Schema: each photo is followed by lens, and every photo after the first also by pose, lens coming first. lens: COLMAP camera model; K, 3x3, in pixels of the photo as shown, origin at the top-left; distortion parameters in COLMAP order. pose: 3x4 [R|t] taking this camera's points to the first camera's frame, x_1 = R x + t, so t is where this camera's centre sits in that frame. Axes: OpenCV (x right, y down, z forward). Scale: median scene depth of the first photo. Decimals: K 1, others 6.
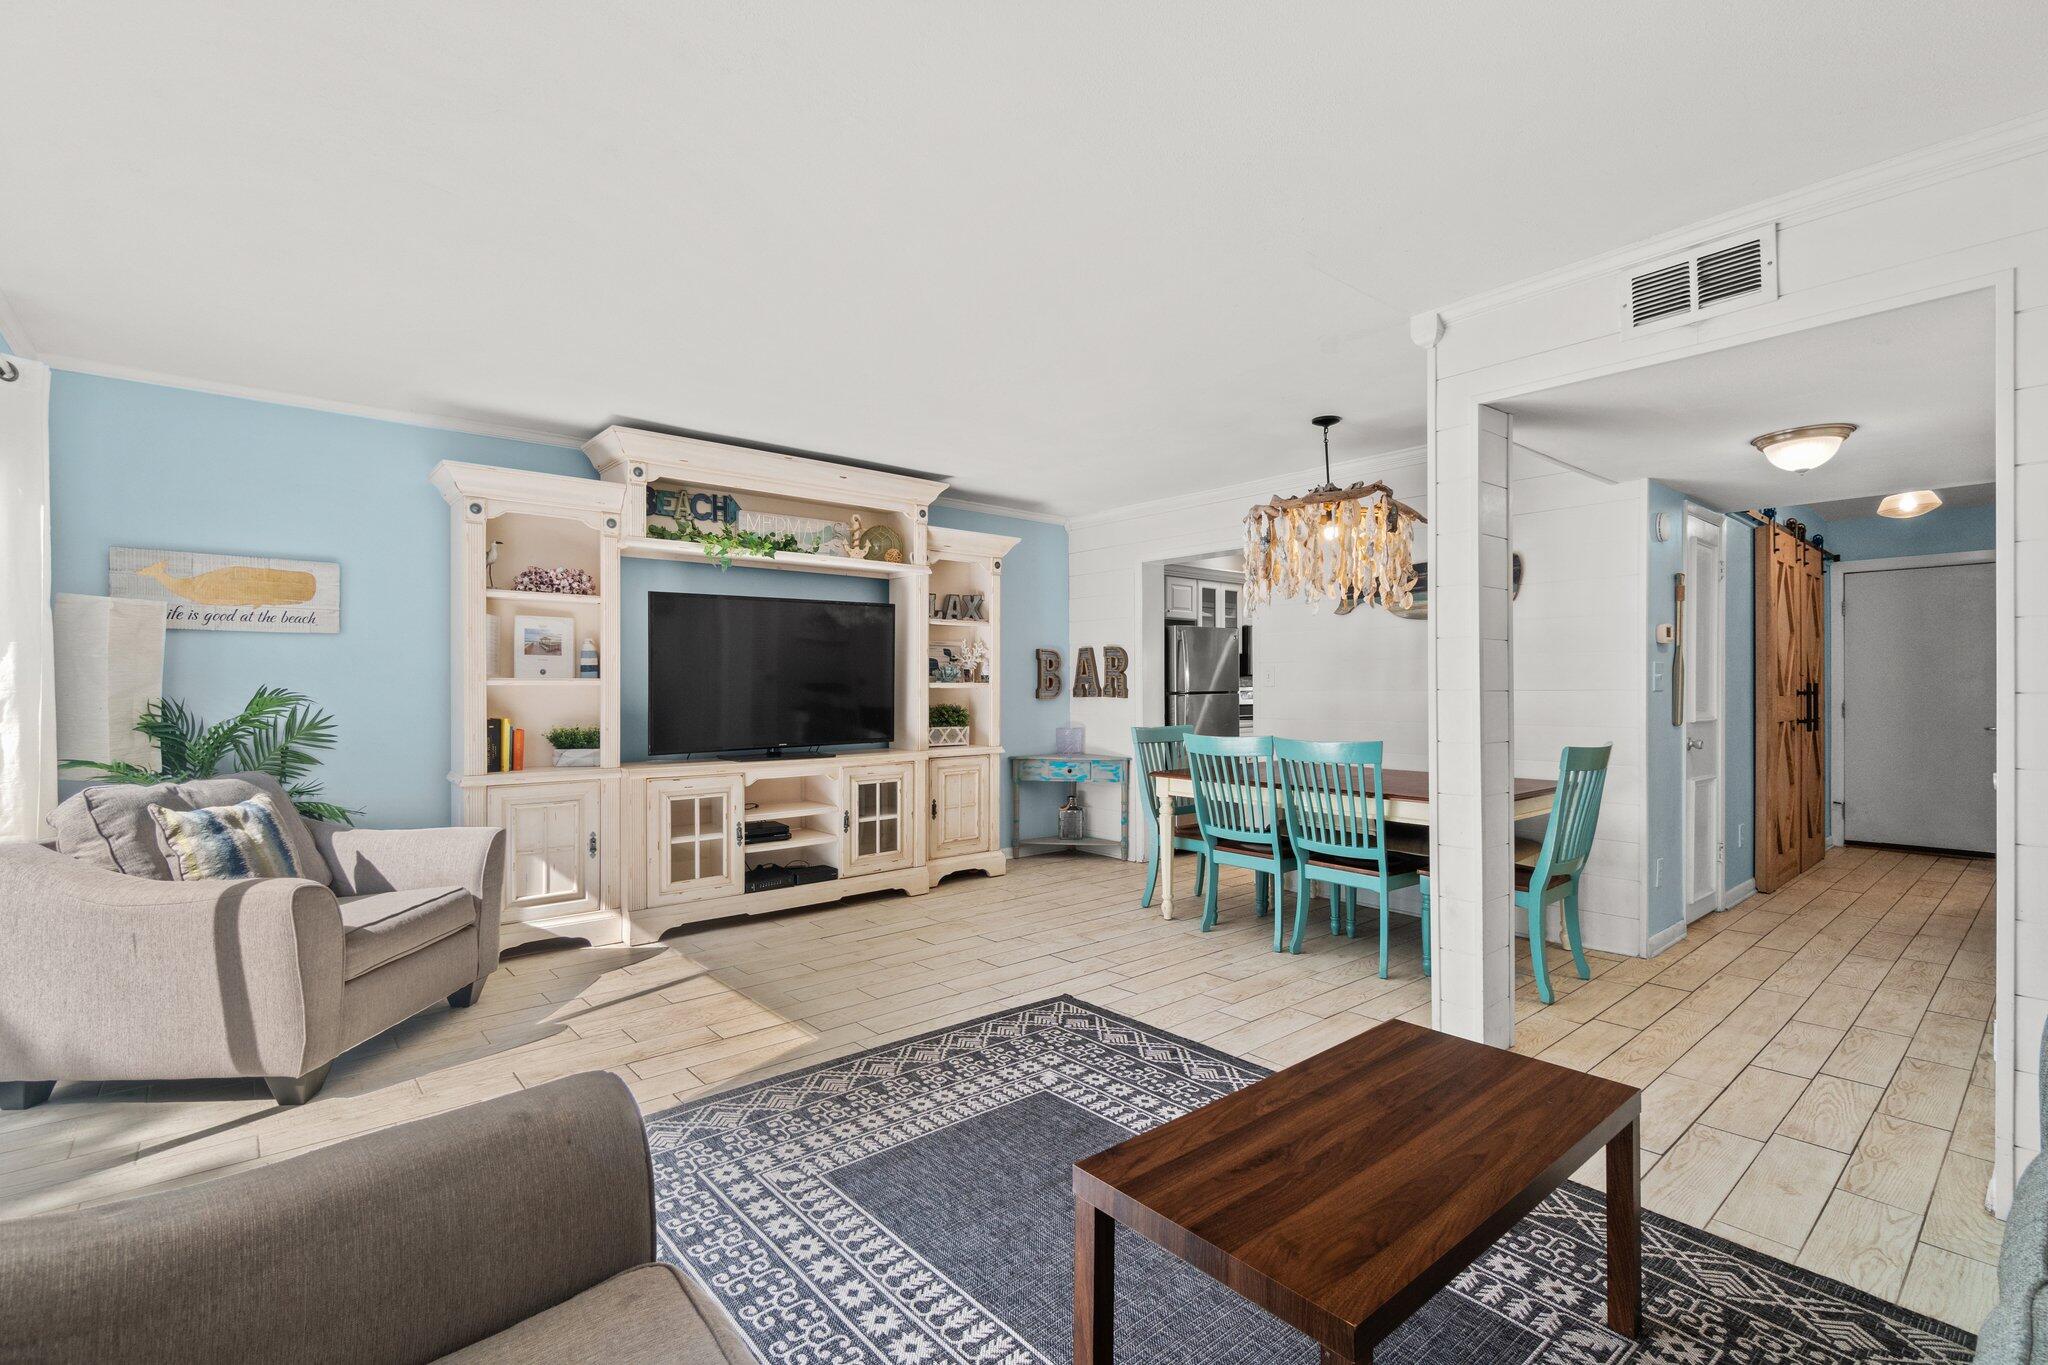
lens RADIAL K [[923.1, 0, 1026.6], [0, 923.1, 691.3], [0, 0, 1]] dist [0.003876, -0.000651]
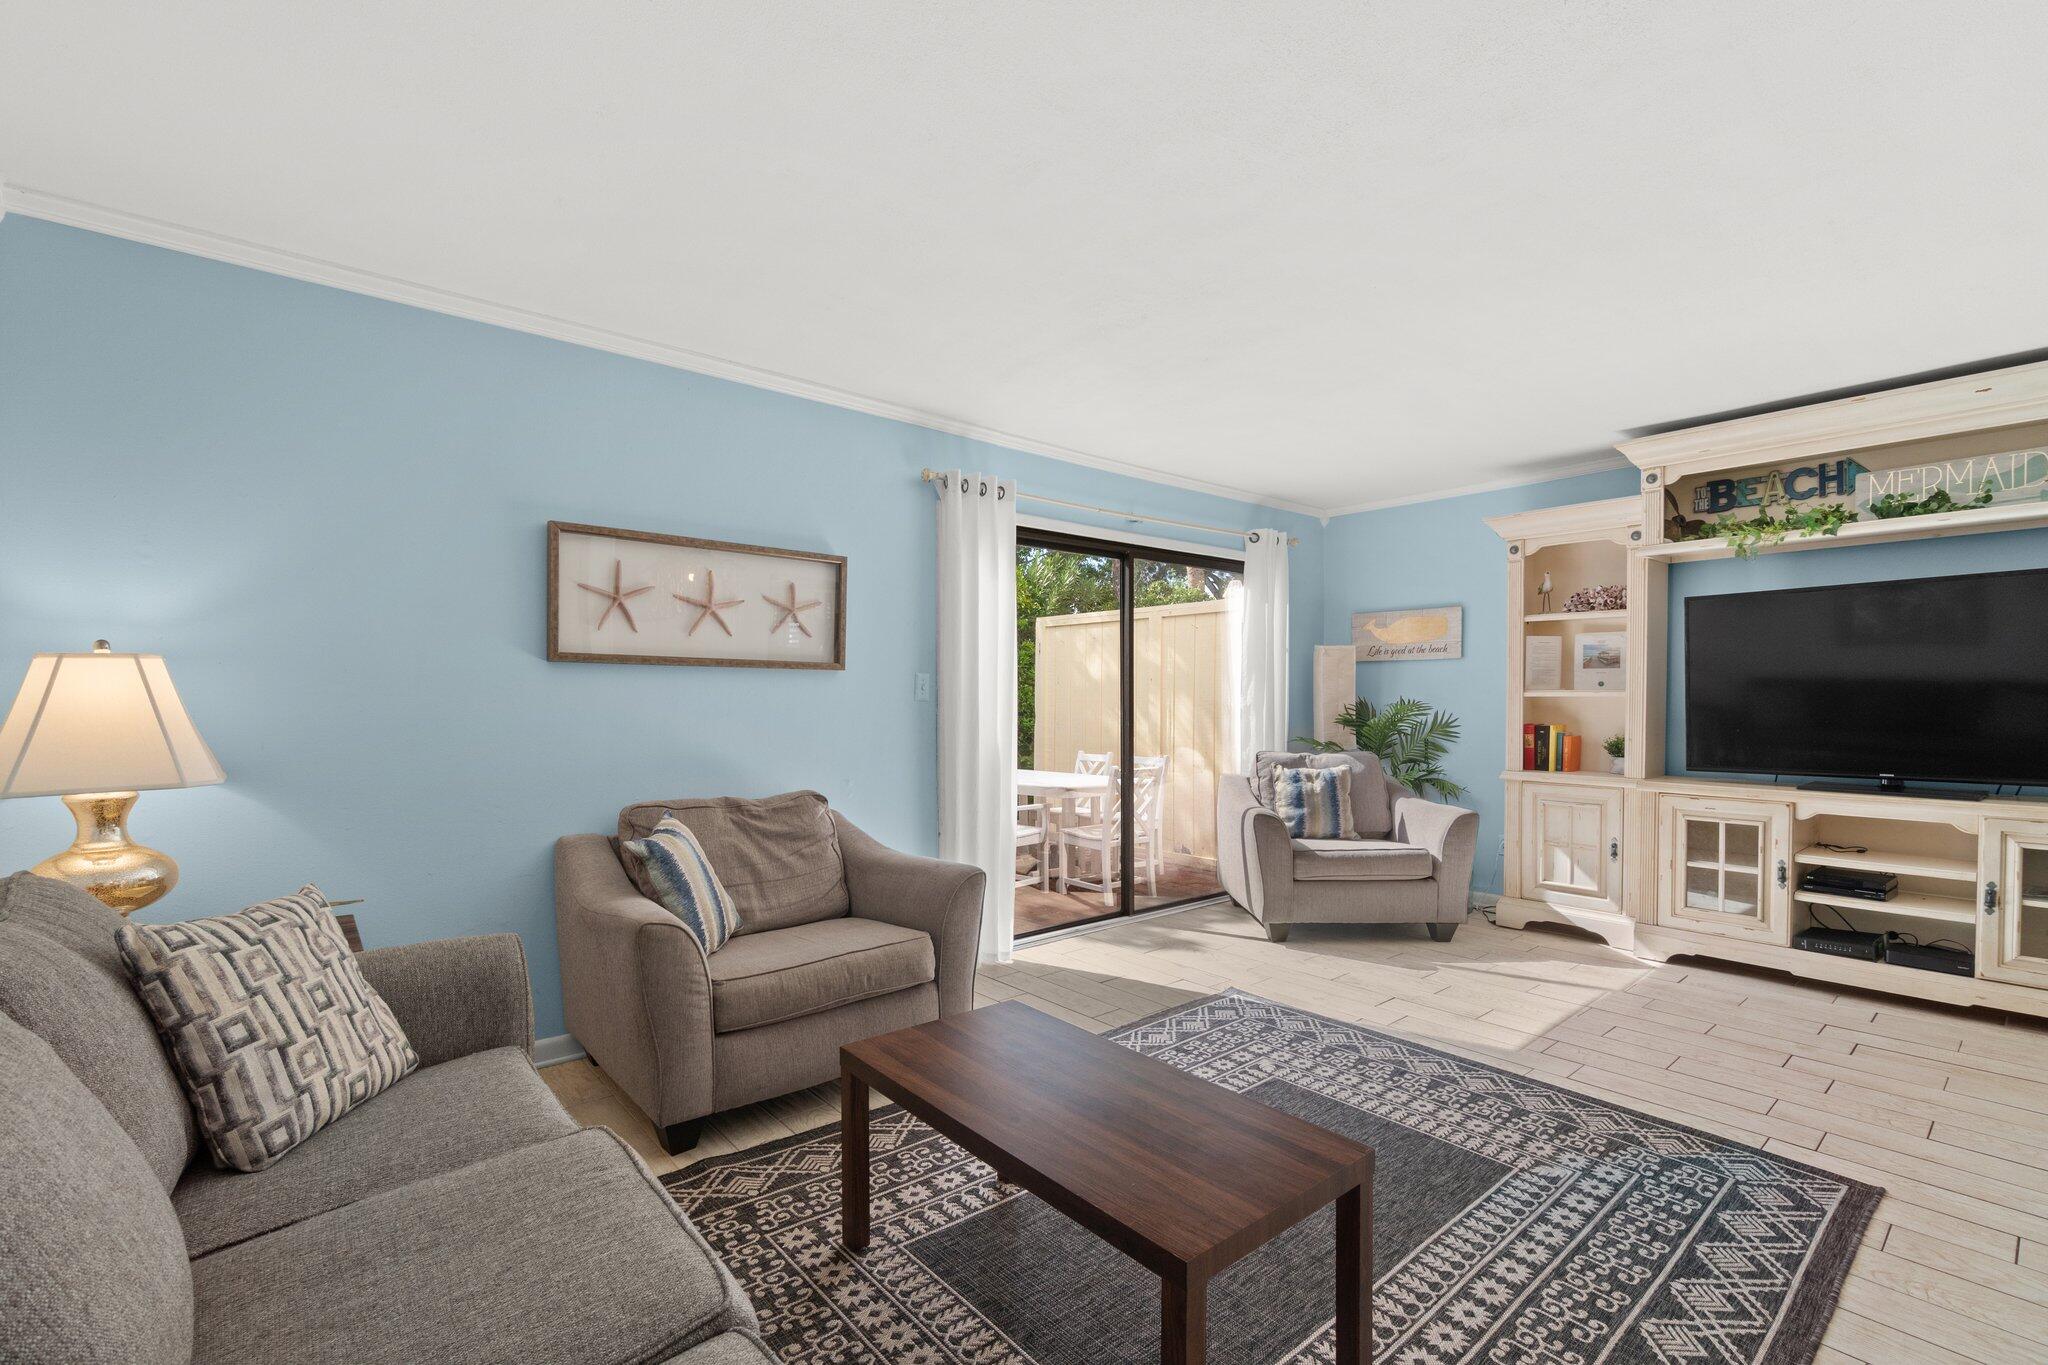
lens RADIAL K [[907.1, 0, 1038.7], [0, 907.1, 717.8], [0, 0, 1]] dist [-0.000970, 0.000306]
pose [[-0.002853, 0.026391, -0.999648, 0.634168], [-0.003451, 0.999645, 0.026401, -0.008305], [0.999990, 0.003526, -0.002761, 0.408765]]
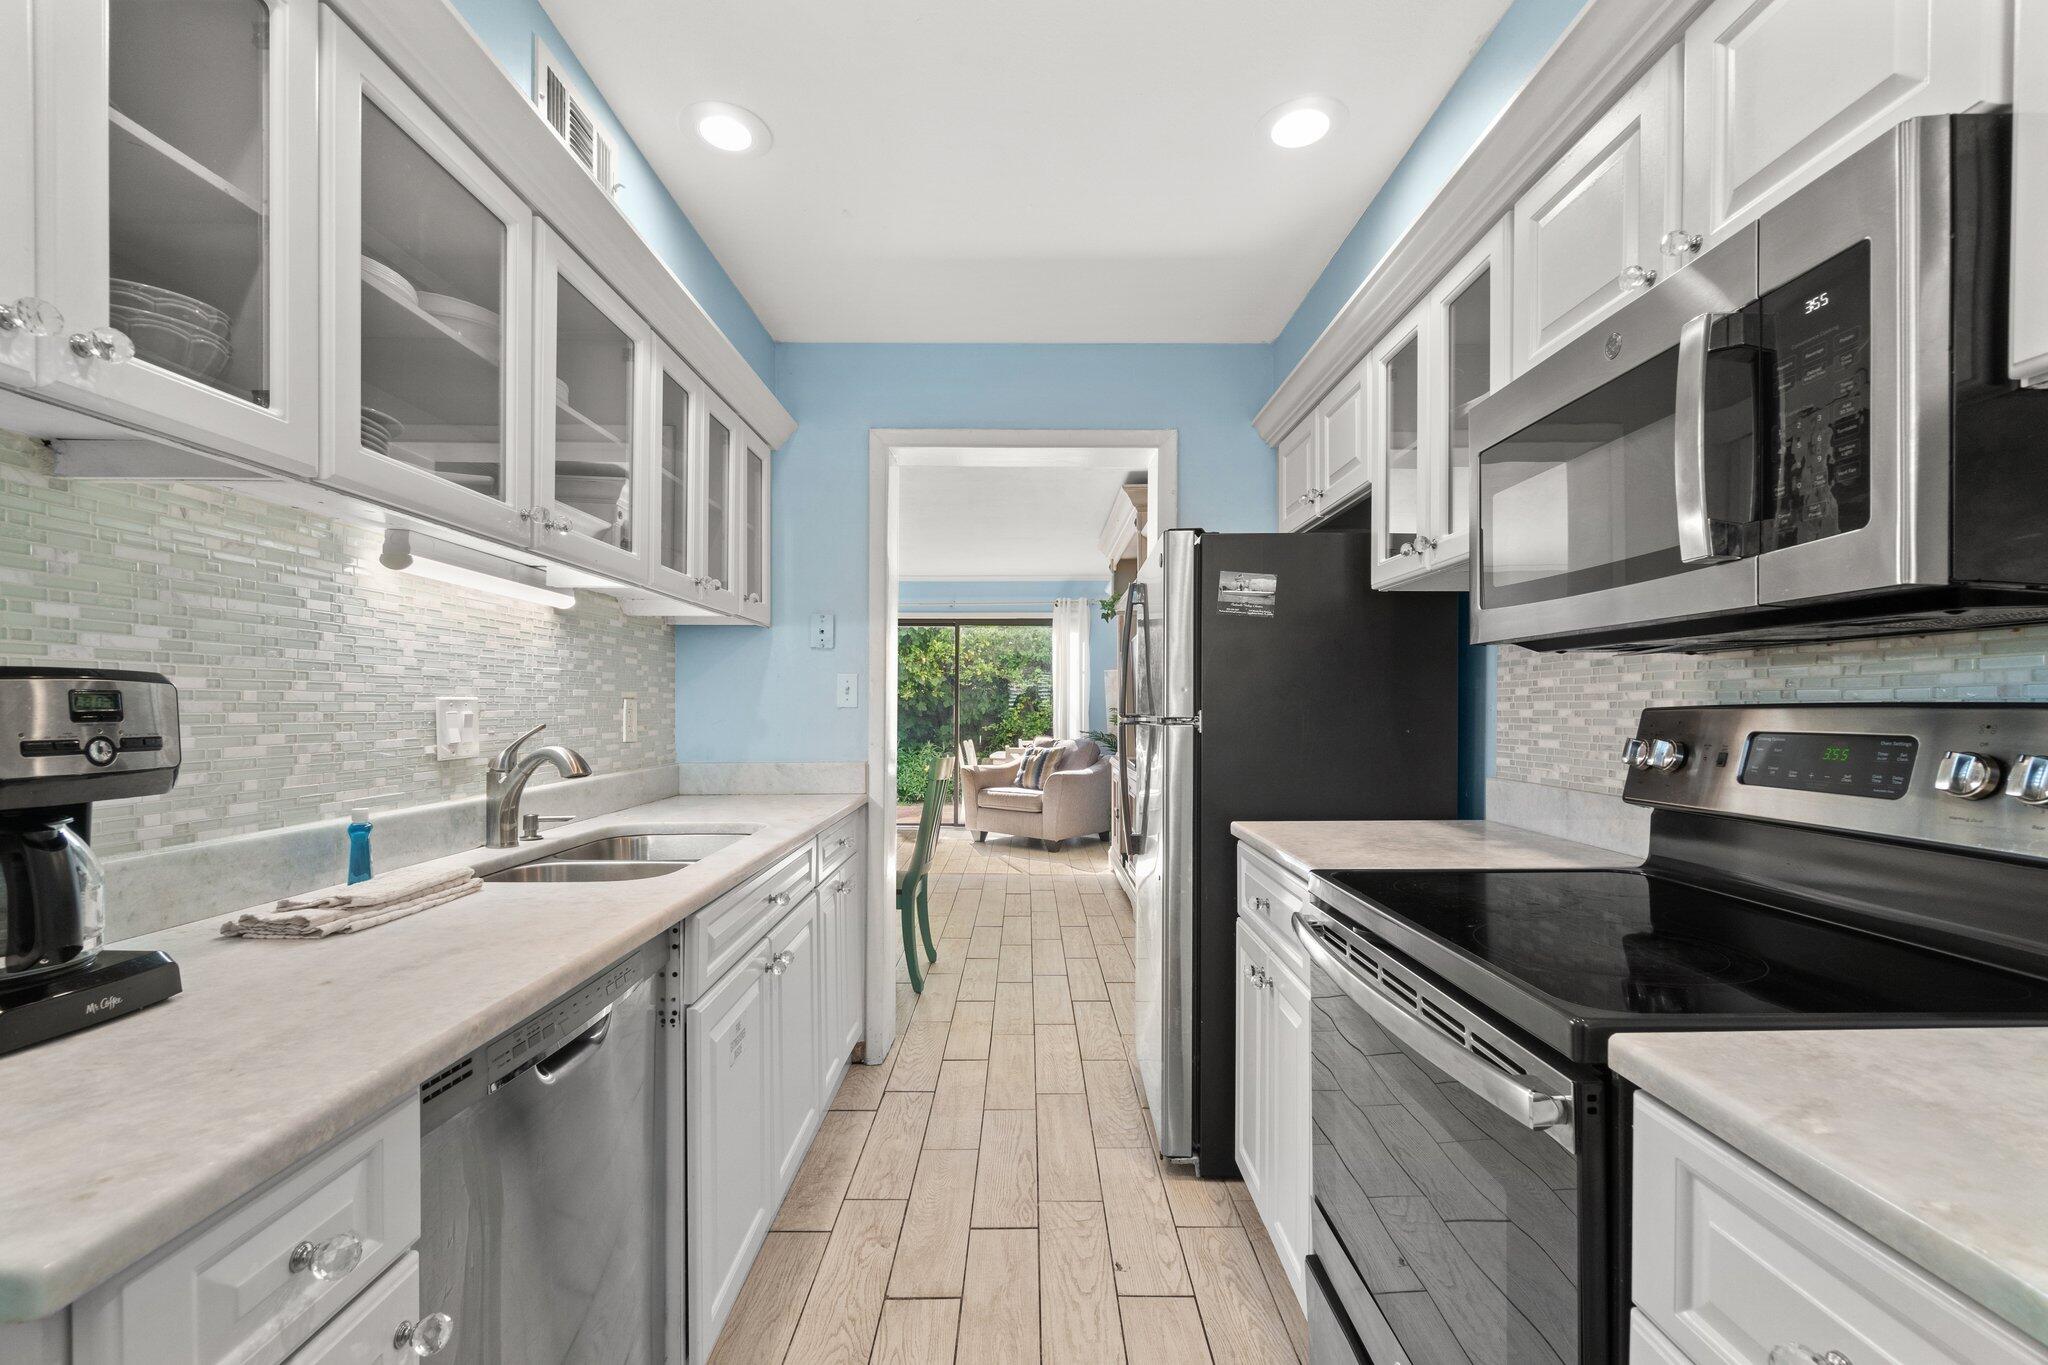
lens RADIAL K [[888.0, 0, 1030.2], [0, 888.0, 696.5], [0, 0, 1]] dist [-0.002098, -0.000228]
pose [[-0.653433, -0.002800, -0.756979, 0.869193], [0.000750, 0.999990, -0.004347, -0.010767], [0.756984, -0.003408, -0.653425, 2.122867]]
